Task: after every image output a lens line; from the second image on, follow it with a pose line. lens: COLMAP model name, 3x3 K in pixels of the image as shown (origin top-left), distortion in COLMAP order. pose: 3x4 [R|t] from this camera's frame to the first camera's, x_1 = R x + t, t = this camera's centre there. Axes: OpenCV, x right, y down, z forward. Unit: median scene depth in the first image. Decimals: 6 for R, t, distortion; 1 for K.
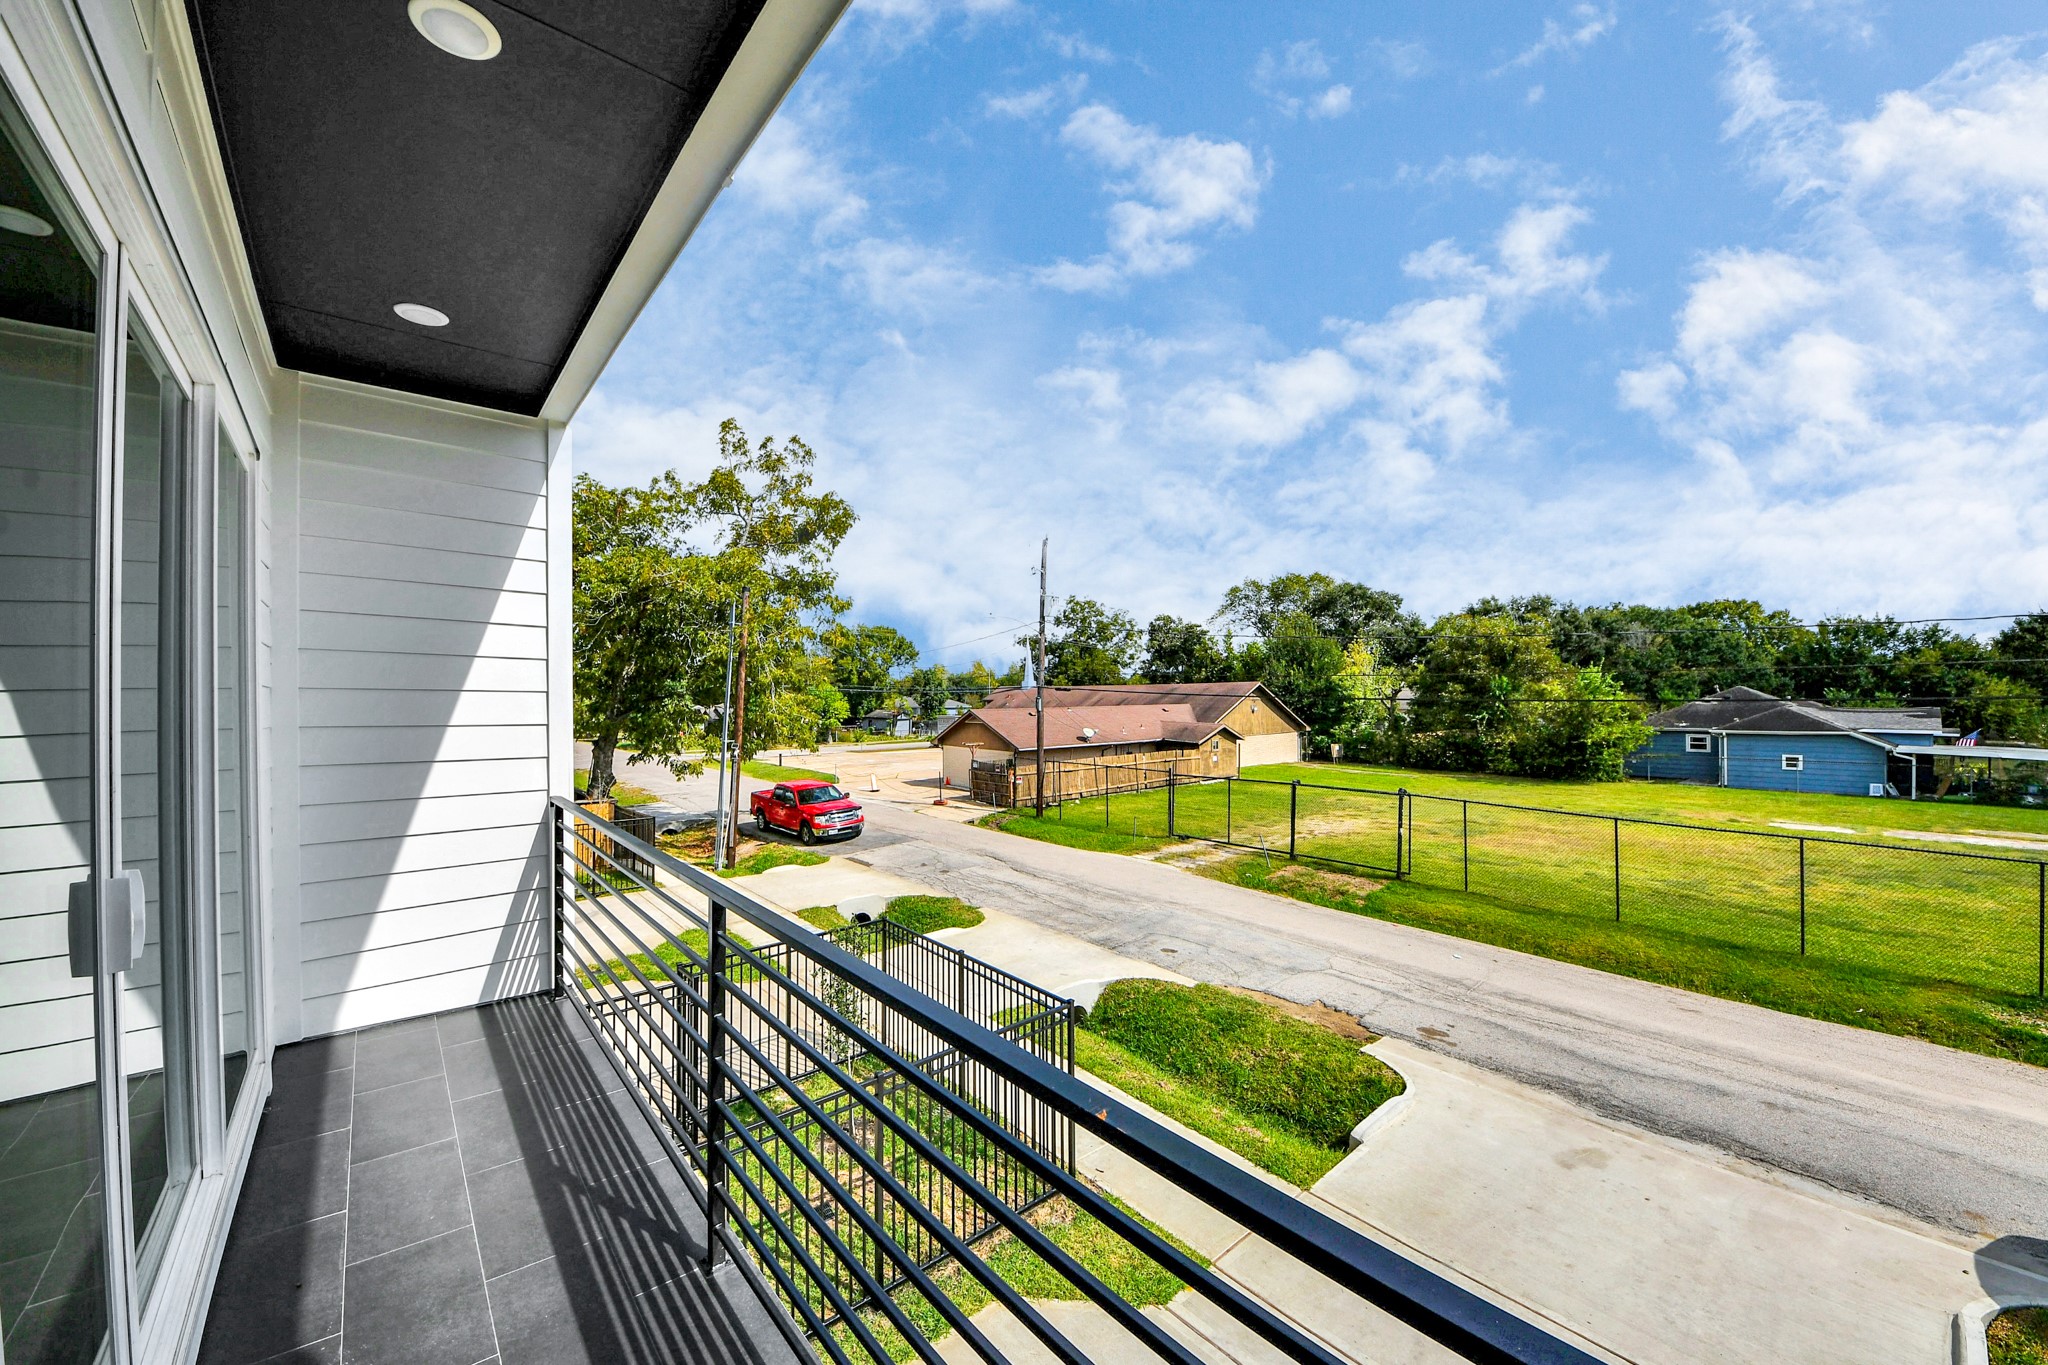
lens RADIAL K [[753.8, 0, 1004.8], [0, 753.8, 678.9], [0, 0, 1]] dist [0.000928, -0.009026]
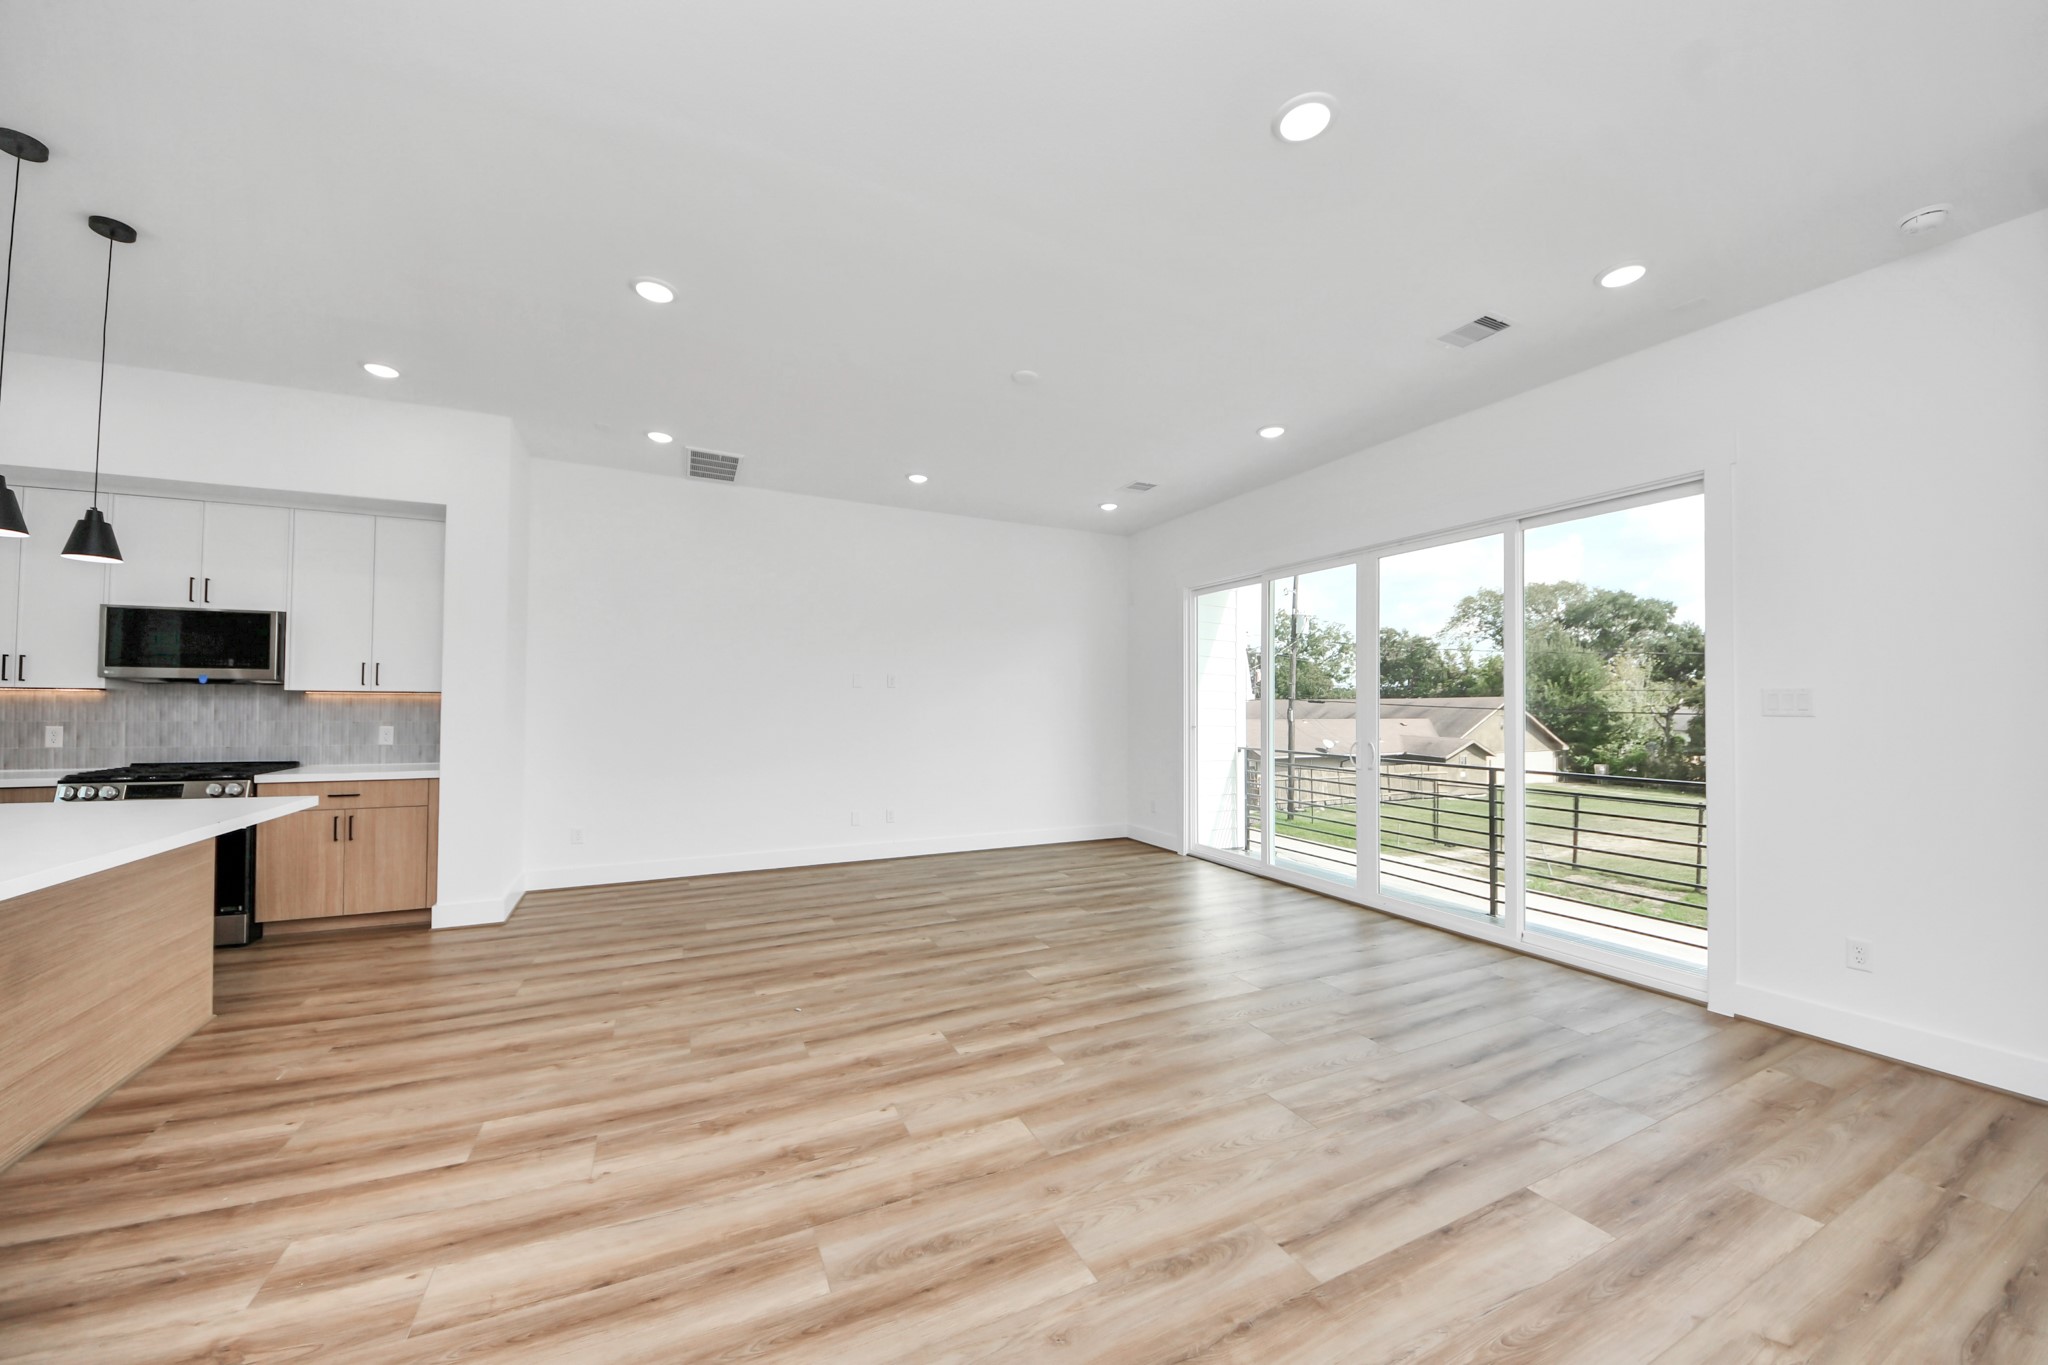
lens RADIAL K [[753.8, 0, 982.5], [0, 753.8, 678.3], [0, 0, 1]] dist [0.000928, -0.009026]
pose [[0.968427, 0.005322, -0.249239, -0.069744], [-0.009677, 0.999821, -0.016250, 0.001654], [0.249108, 0.018149, 0.968306, -0.094558]]
